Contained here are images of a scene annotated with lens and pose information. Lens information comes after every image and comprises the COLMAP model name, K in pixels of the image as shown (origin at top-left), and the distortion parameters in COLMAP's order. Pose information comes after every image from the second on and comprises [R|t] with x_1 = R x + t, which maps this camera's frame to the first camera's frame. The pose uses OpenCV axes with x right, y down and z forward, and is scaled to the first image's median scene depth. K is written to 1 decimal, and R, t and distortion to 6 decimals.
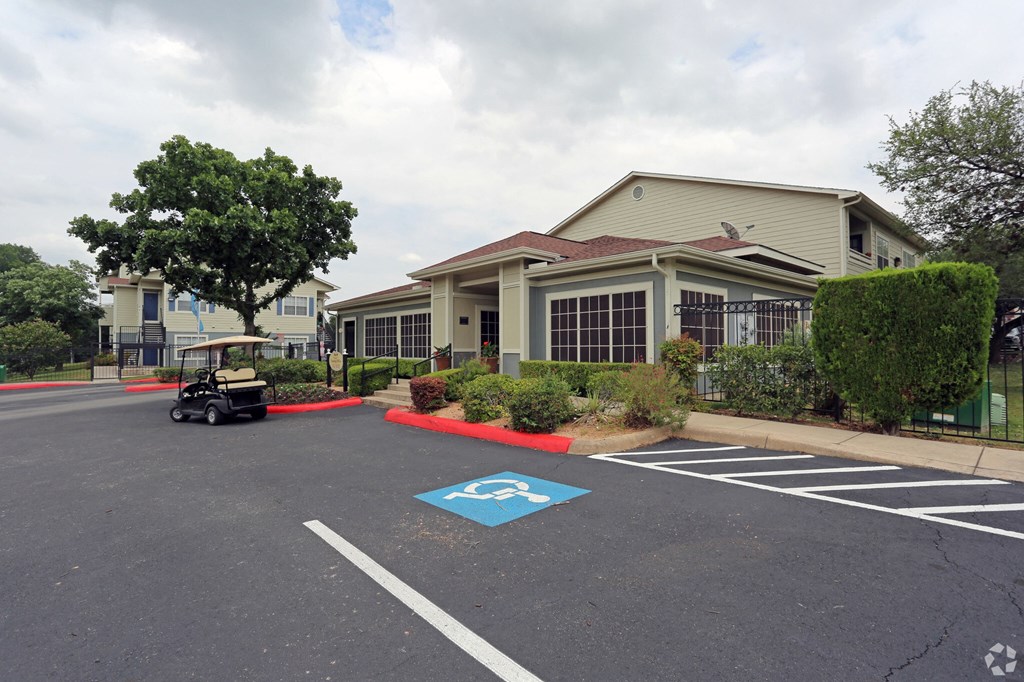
lens RADIAL K [[497.2, 0, 512.0], [0, 497.2, 341.0], [0, 0, 1]] dist [-0.047001, 0.000146]
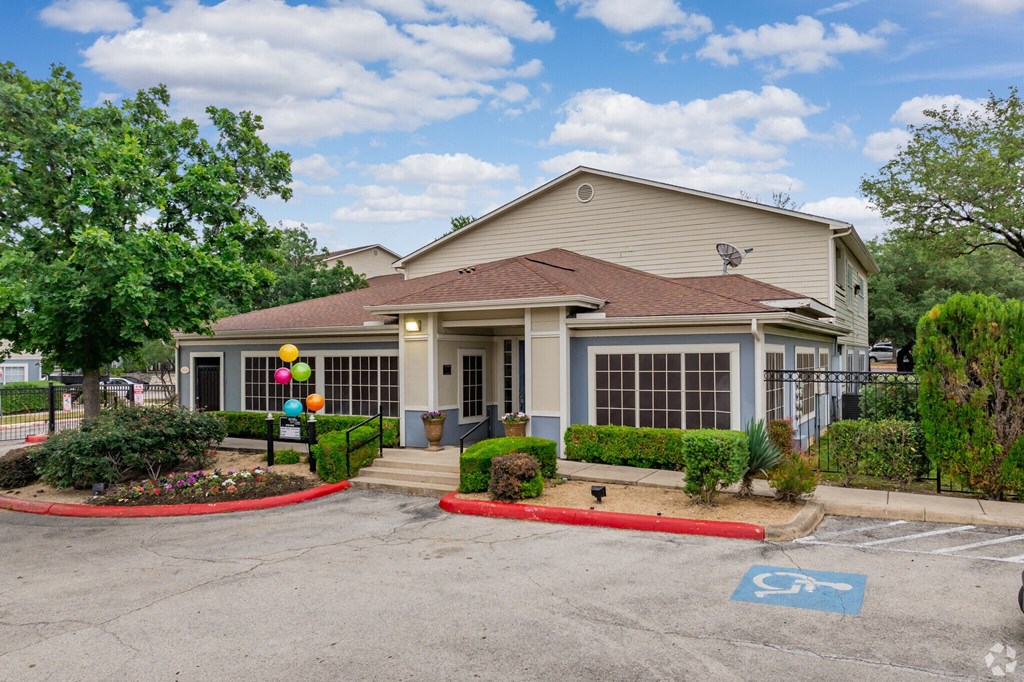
lens RADIAL K [[720.5, 0, 512.0], [0, 720.5, 341.0], [0, 0, 1]] dist [-0.035718, -0.000945]
pose [[0.948927, 0.002760, 0.315484, -0.451676], [0.002352, 0.999872, -0.015822, -0.086351], [-0.315487, 0.015756, 0.948799, -0.127054]]
